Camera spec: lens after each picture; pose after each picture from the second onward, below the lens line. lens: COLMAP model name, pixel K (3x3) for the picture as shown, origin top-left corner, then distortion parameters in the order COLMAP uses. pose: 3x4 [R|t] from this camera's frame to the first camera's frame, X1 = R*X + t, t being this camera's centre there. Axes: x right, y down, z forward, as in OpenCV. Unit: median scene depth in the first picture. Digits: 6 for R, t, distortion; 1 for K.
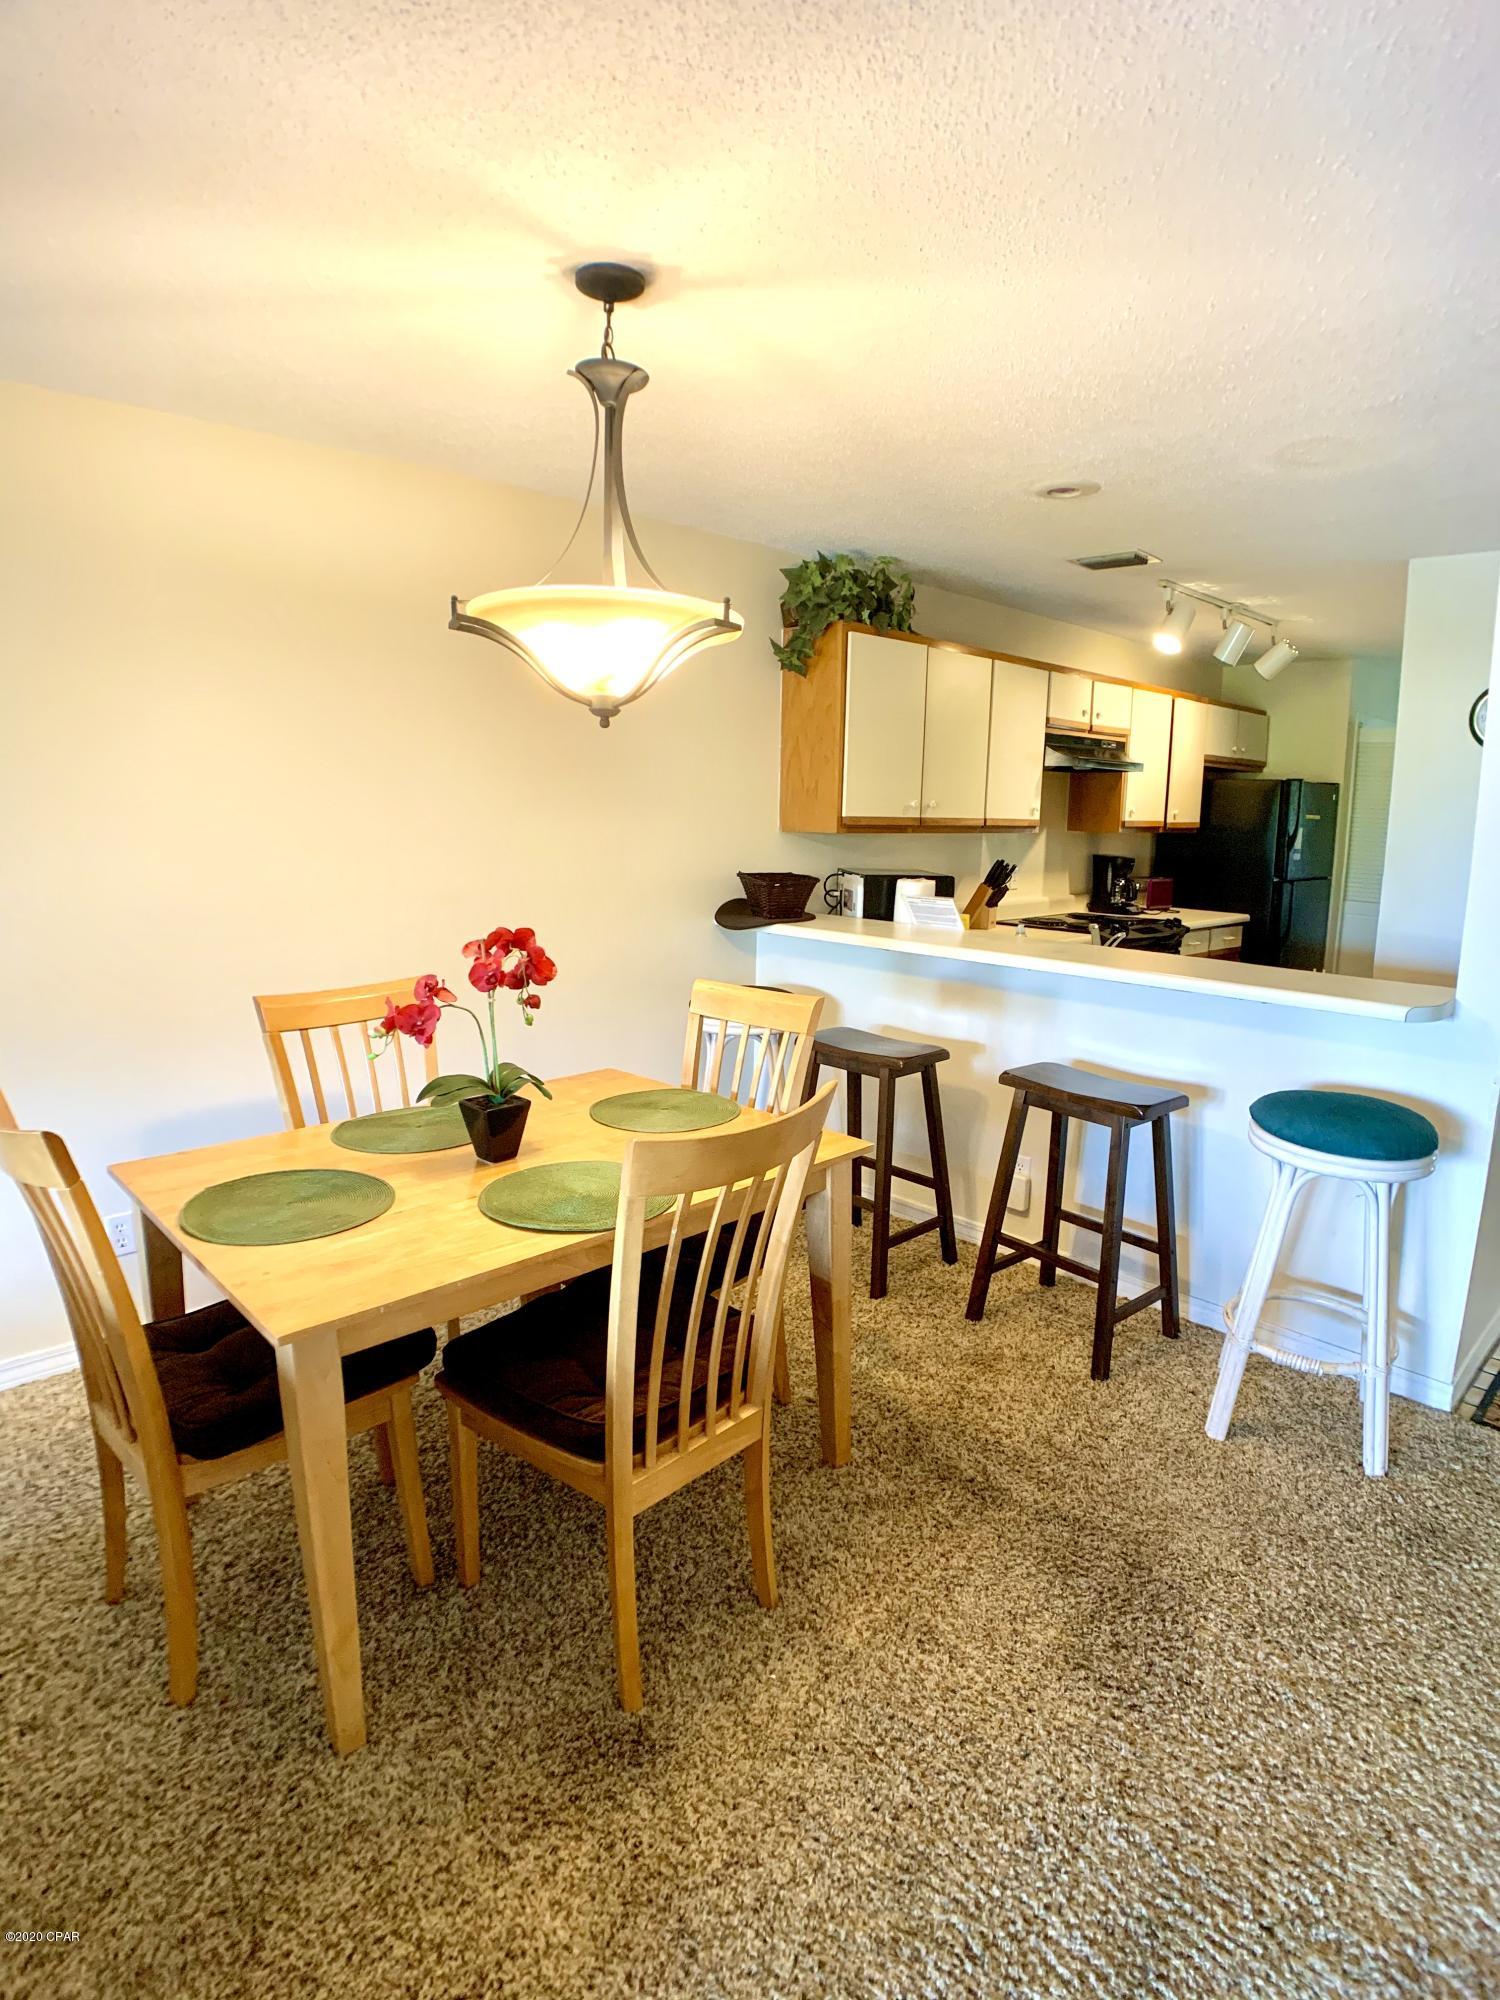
lens RADIAL K [[1075.8, 0, 742.9], [0, 1075.8, 1005.1], [0, 0, 1]] dist [-0.118078, 0.034580]
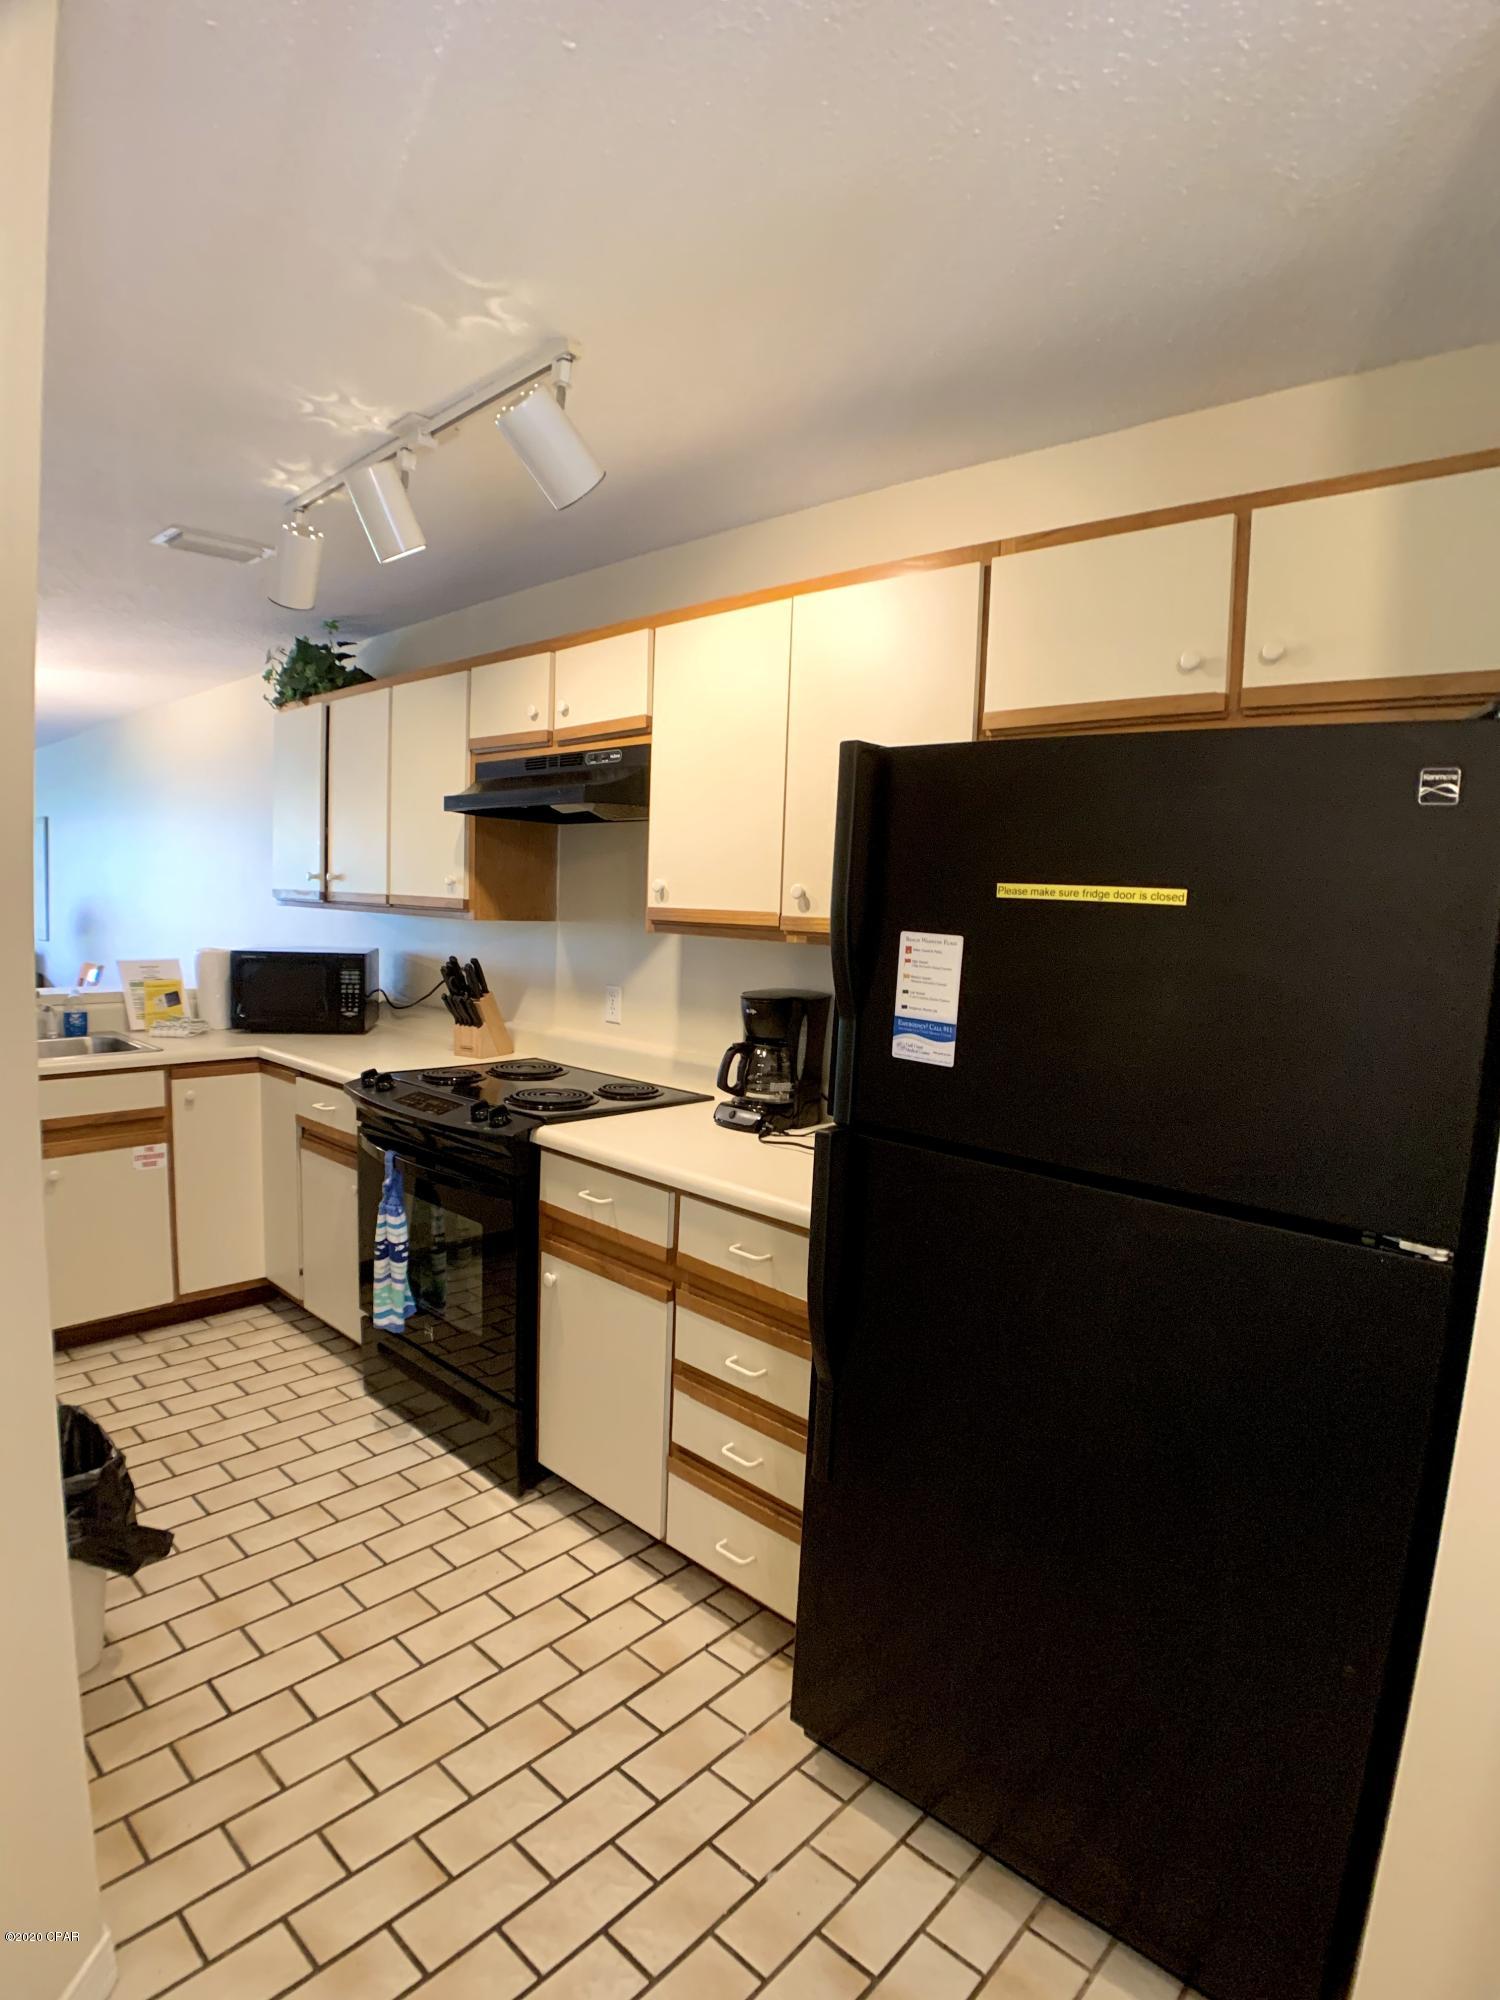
lens RADIAL K [[1060.6, 0, 765.1], [0, 1060.6, 1003.8], [0, 0, 1]] dist [-0.085054, 0.006588]
pose [[0.091036, 0.083087, -0.992375, 0.841708], [-0.226980, 0.972015, 0.060560, -0.172868], [0.969635, 0.219736, 0.107347, 1.008019]]
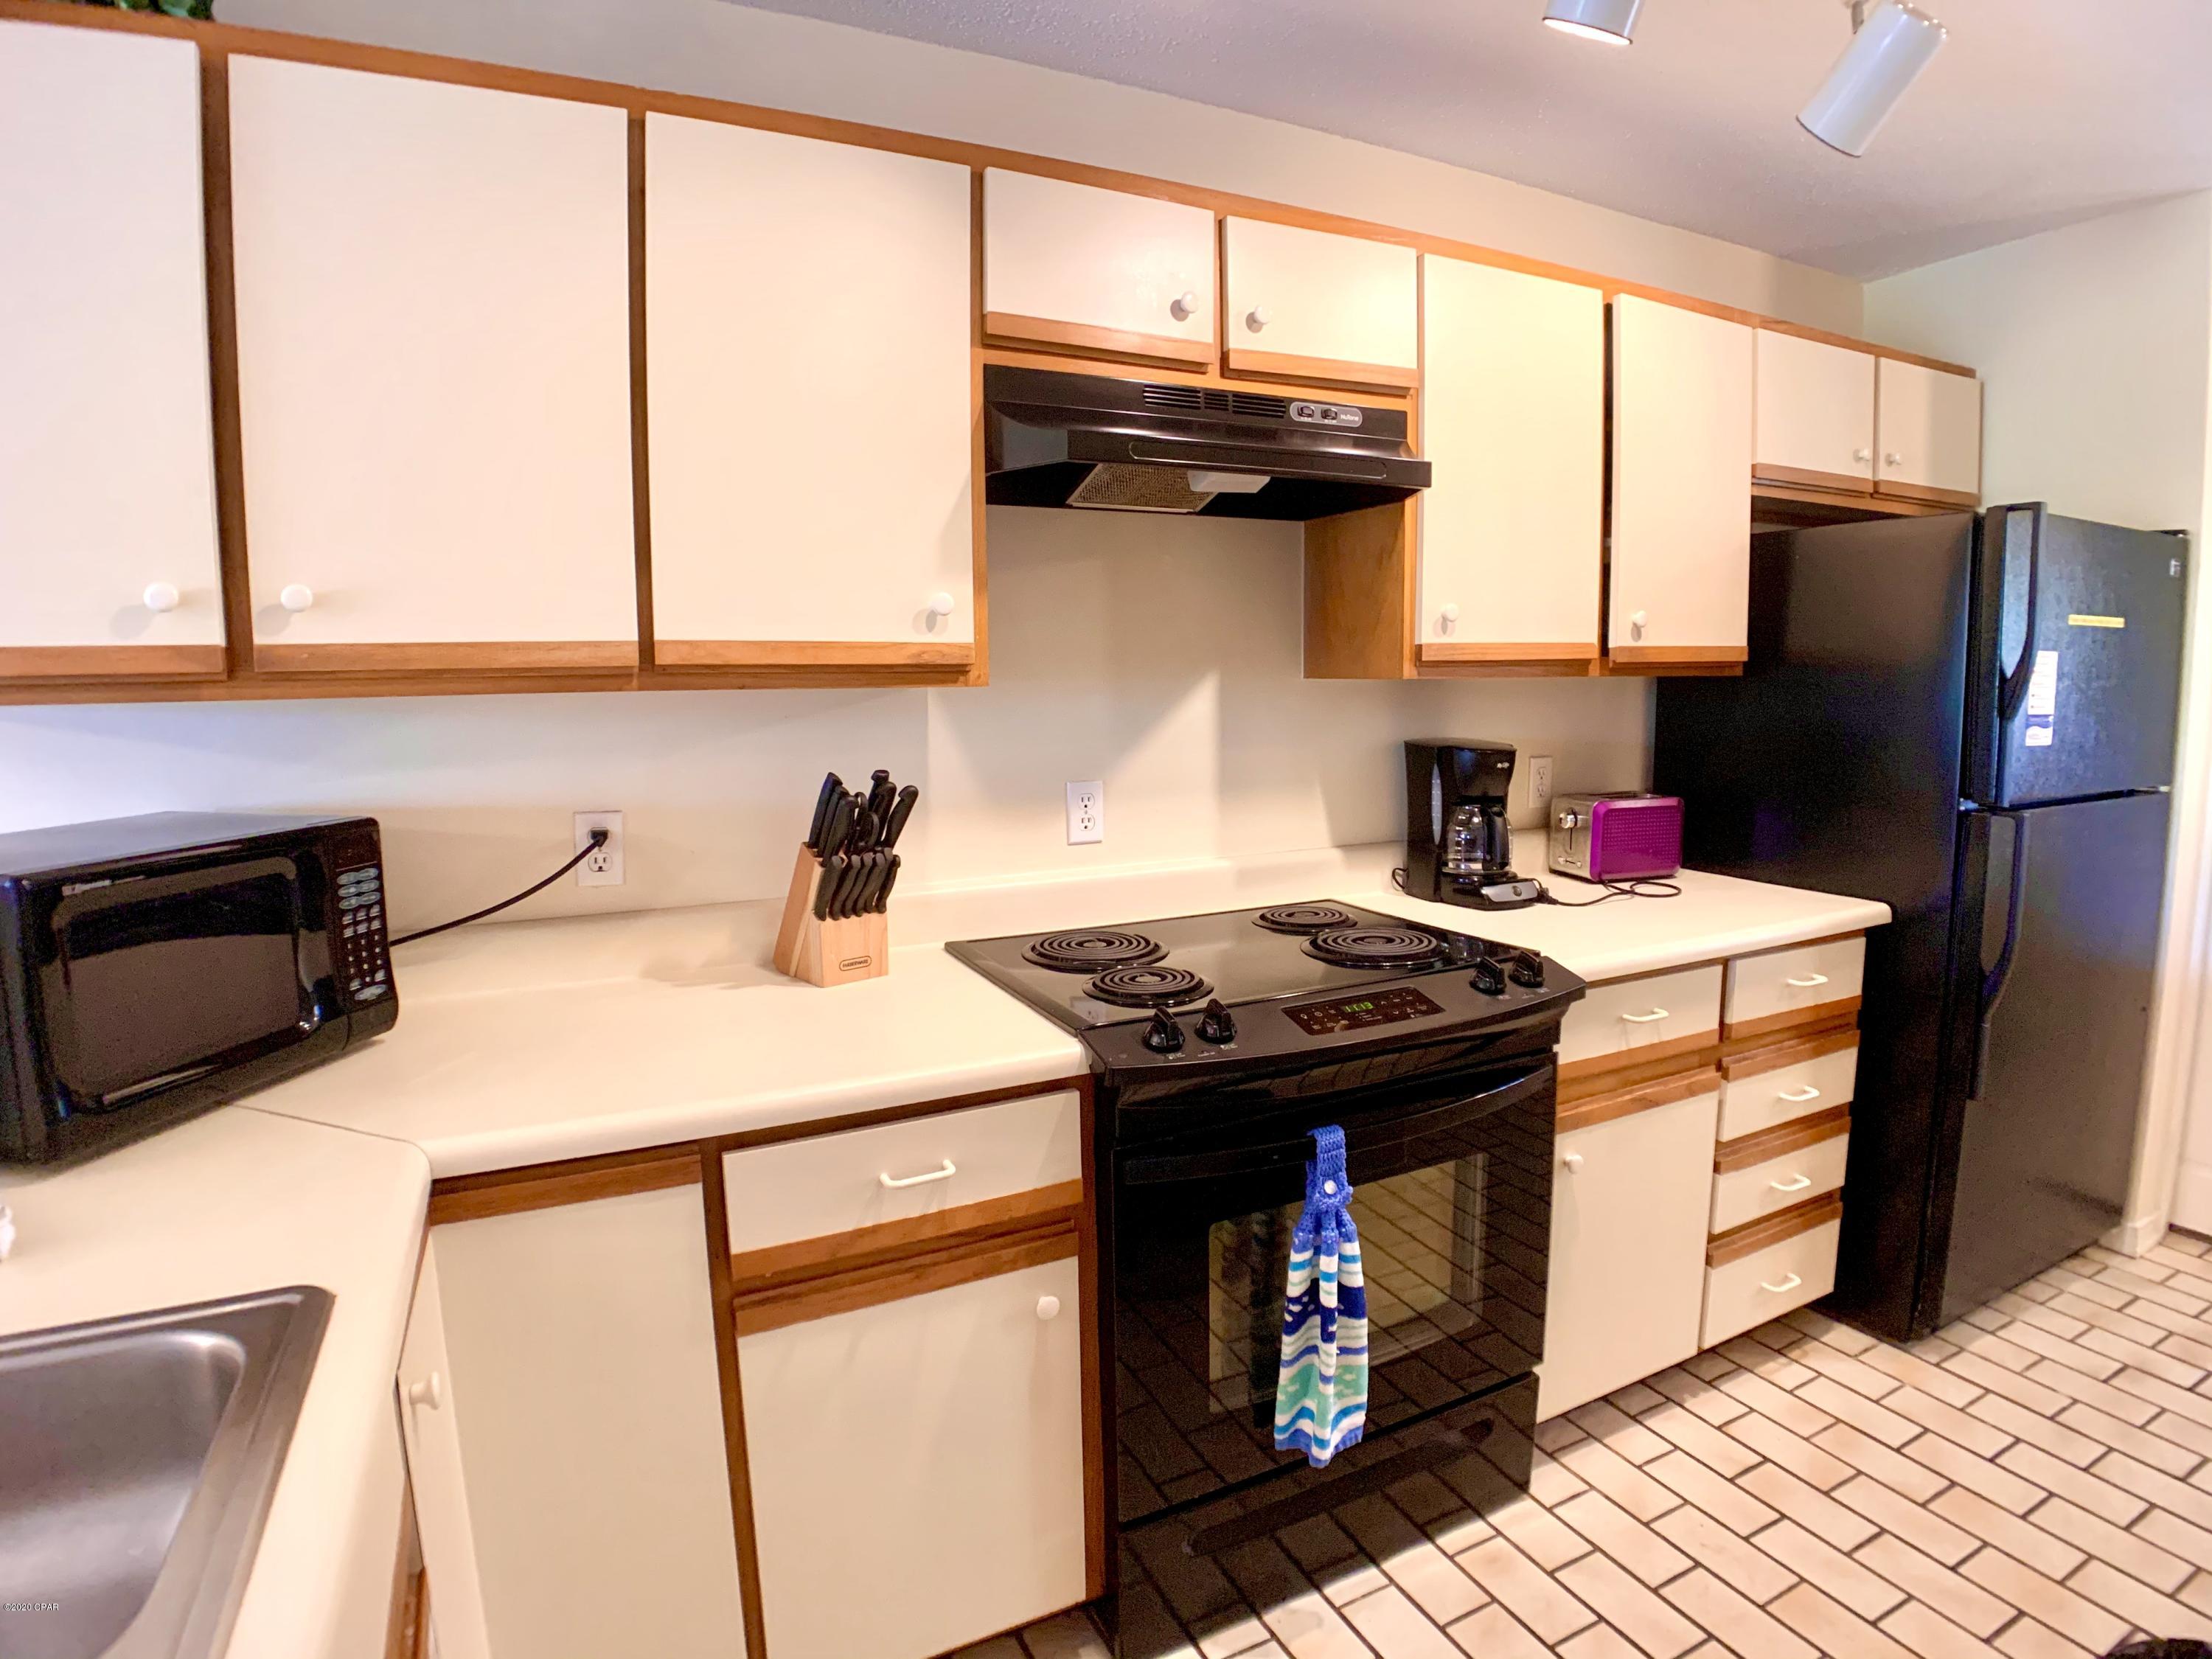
lens RADIAL K [[1173.0, 0, 1107.5], [0, 1173.0, 808.7], [0, 0, 1]] dist [-0.085054, 0.006588]
pose [[0.957642, 0.006445, -0.287889, 0.372550], [-0.028534, 0.996953, -0.072595, -0.090907], [0.286544, 0.077735, 0.954908, 0.614909]]
